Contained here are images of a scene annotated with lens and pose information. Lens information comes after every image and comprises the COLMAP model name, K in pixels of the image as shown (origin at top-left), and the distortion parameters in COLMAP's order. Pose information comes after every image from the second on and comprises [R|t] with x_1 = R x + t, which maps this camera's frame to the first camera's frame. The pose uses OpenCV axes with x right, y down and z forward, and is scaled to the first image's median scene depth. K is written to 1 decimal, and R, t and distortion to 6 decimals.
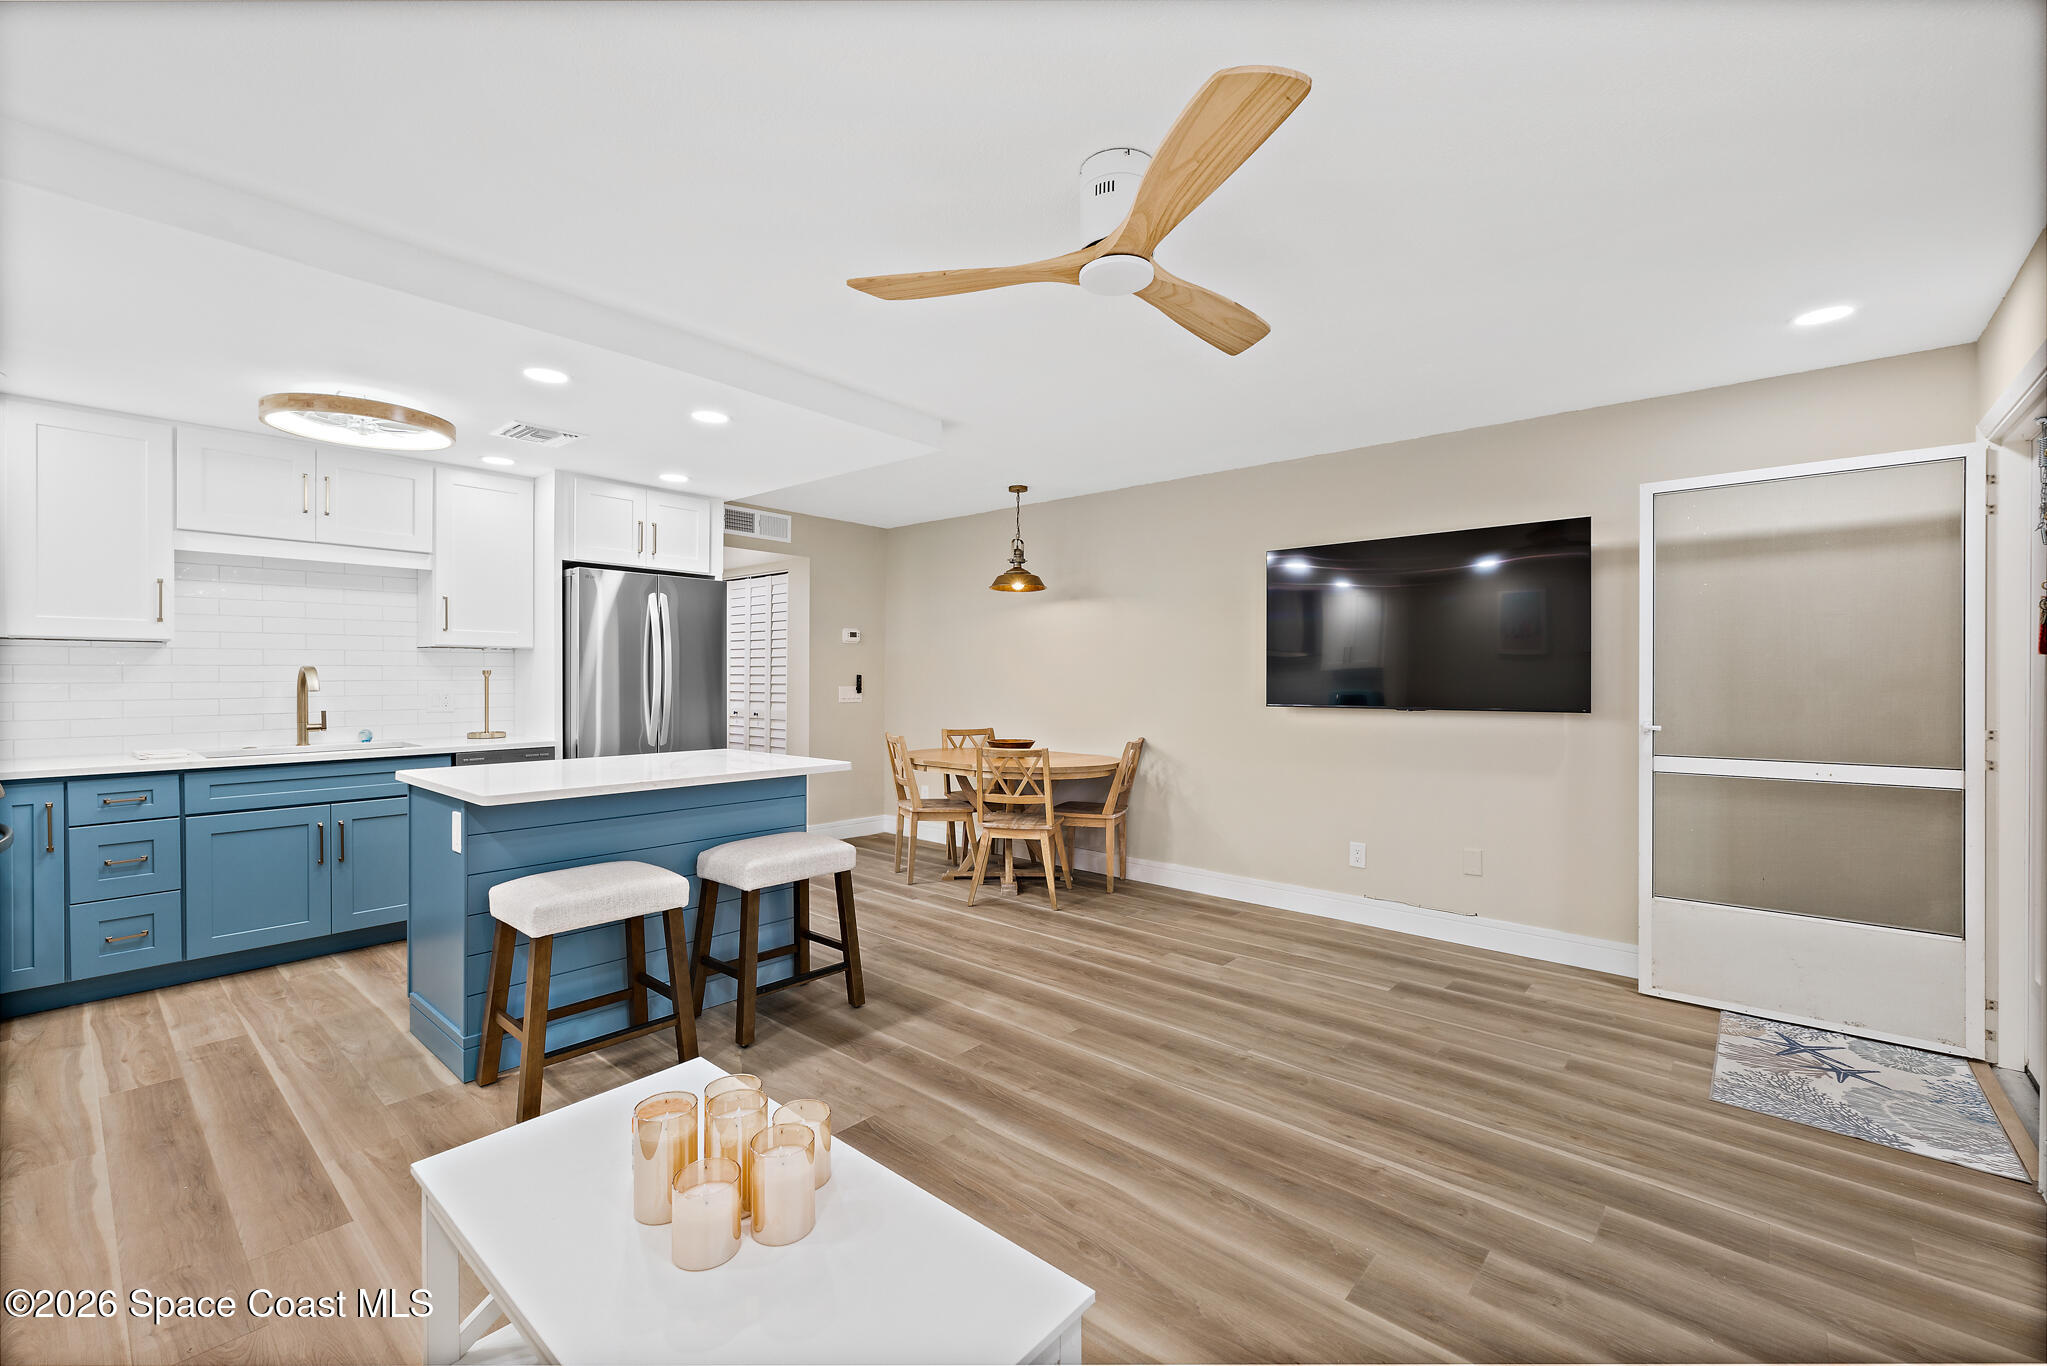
lens RADIAL K [[851.3, 0, 1019.6], [0, 851.3, 680.1], [0, 0, 1]] dist [-0.000233, -0.000311]
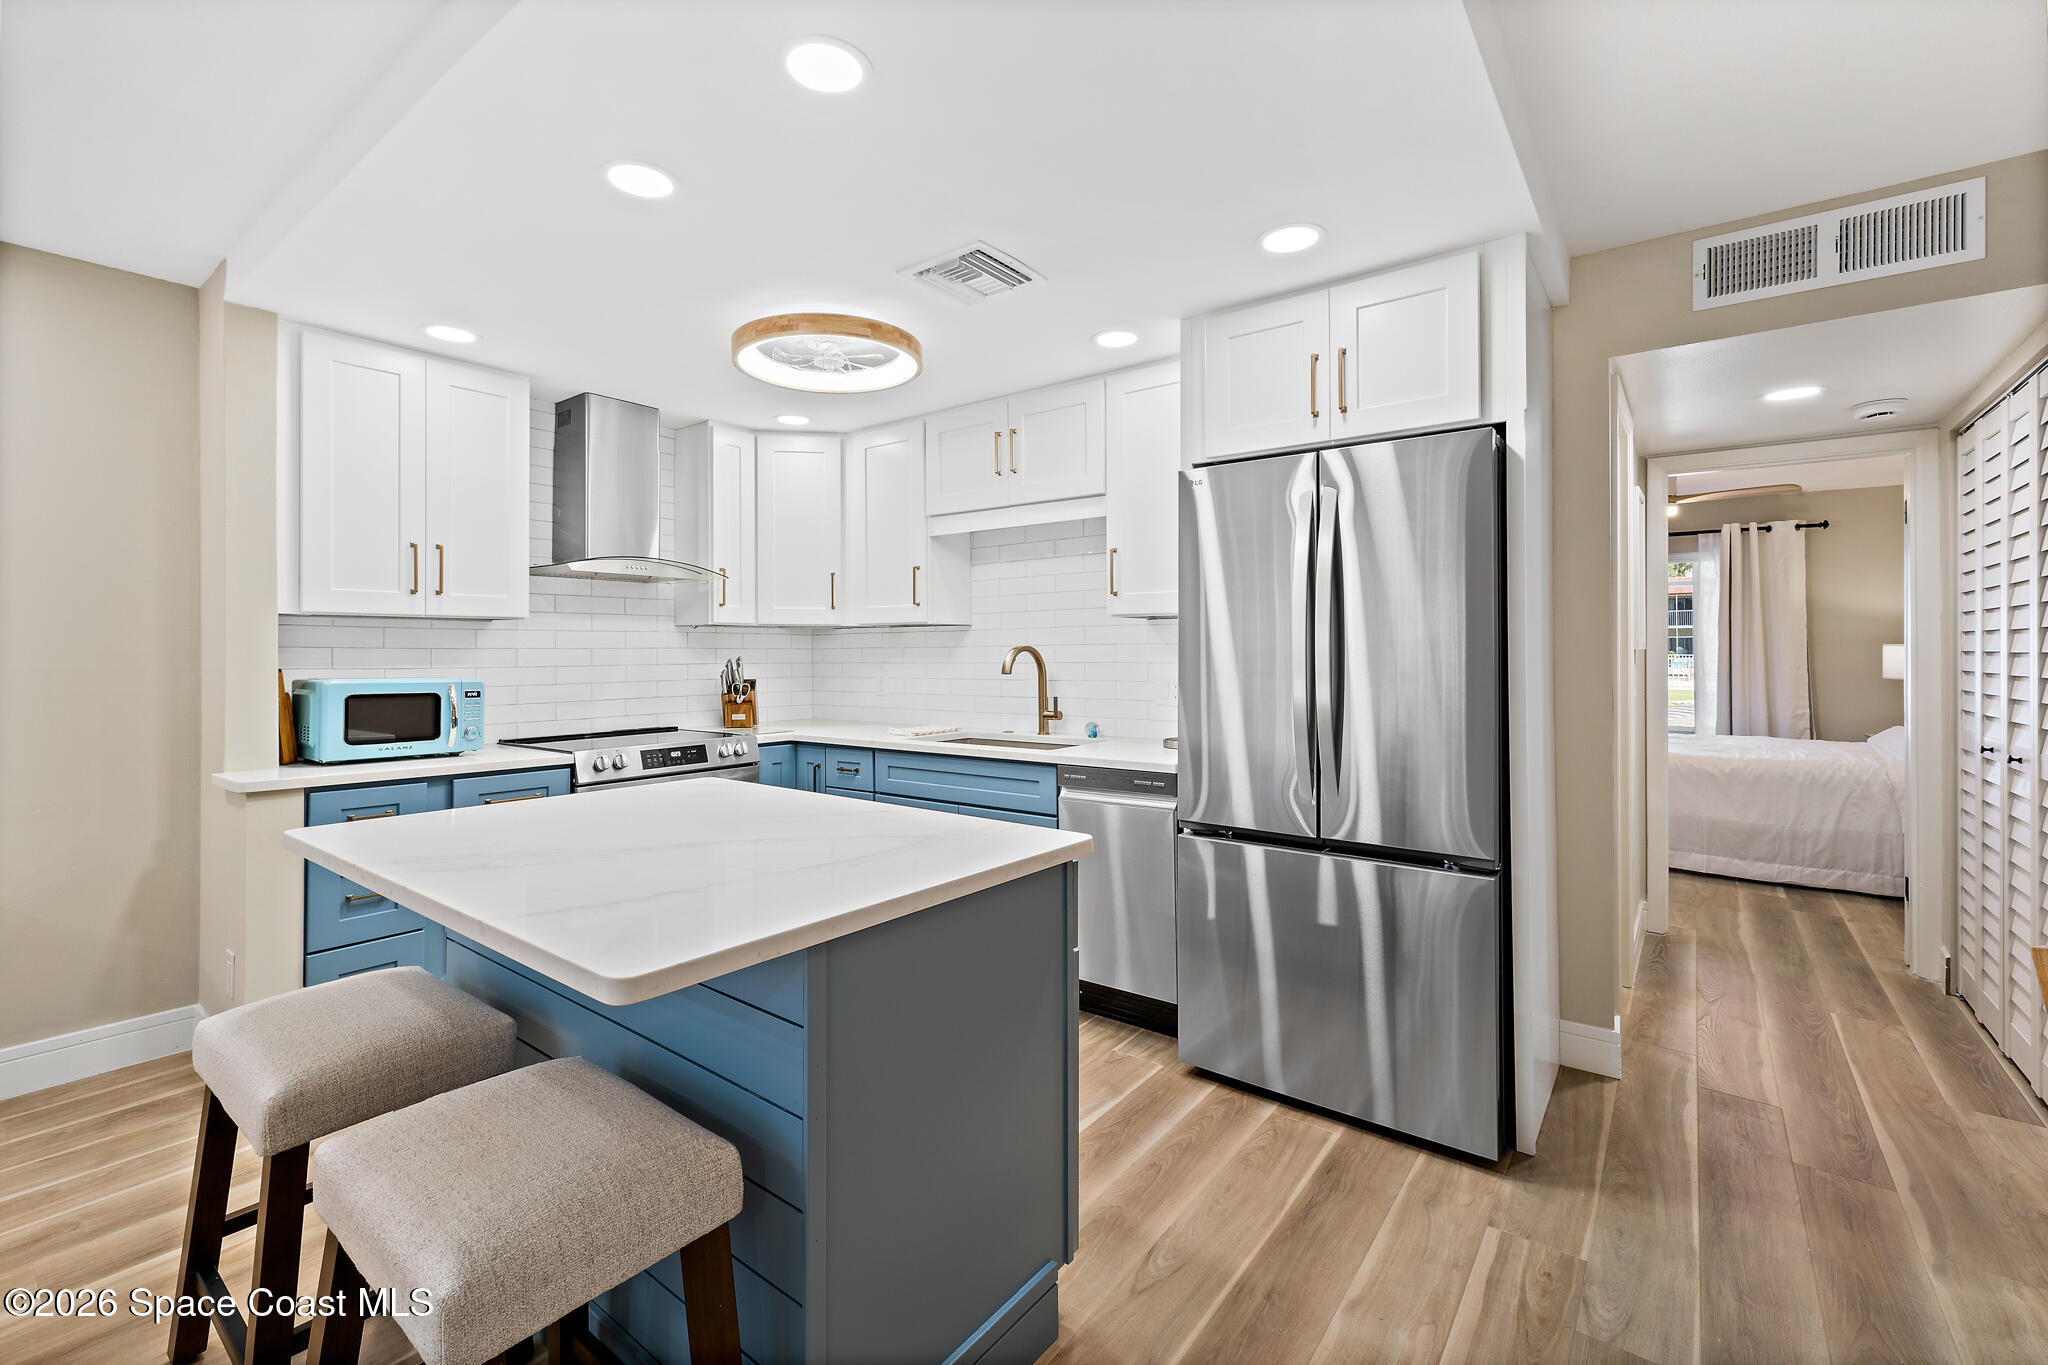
lens RADIAL K [[872.5, 0, 1019.9], [0, 872.5, 639.5], [0, 0, 1]] dist [0.003653, 0.000548]
pose [[0.057969, -0.015851, -0.998193, 0.087585], [-0.002268, 0.999869, -0.016009, -0.009208], [0.998316, 0.003192, 0.057926, 1.028057]]
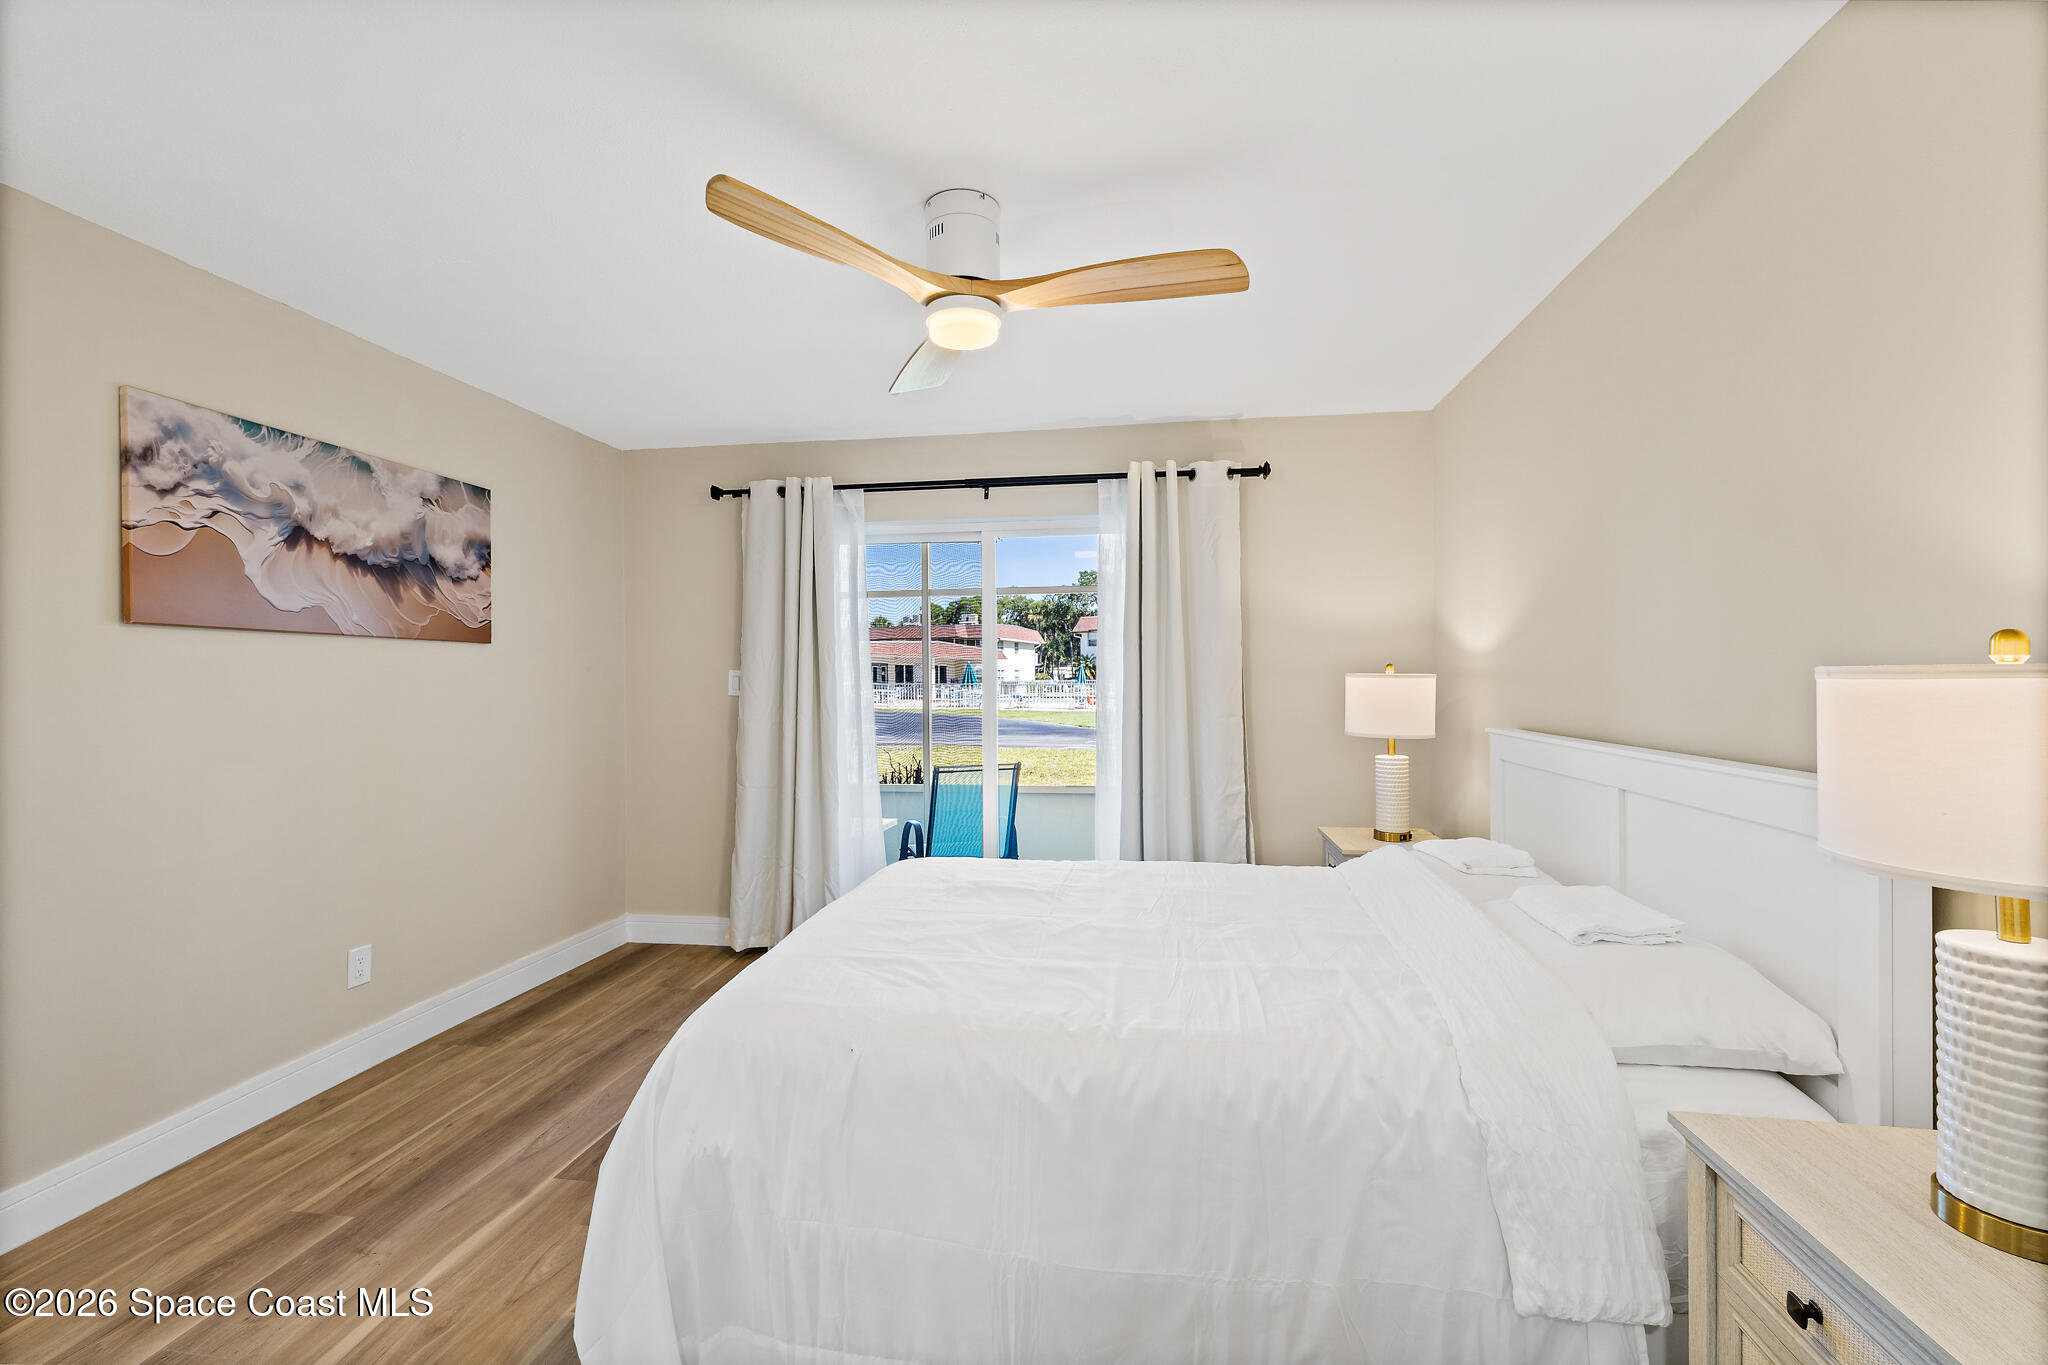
lens RADIAL K [[862.1, 0, 1024.0], [0, 862.1, 682.5], [0, 0, 1]] dist [0.003870, 0.000213]
pose [[0.534669, -0.001228, -0.845061, -0.859830], [0.006459, 0.999976, 0.002634, -0.026412], [0.845037, -0.006867, 0.534664, 1.952899]]
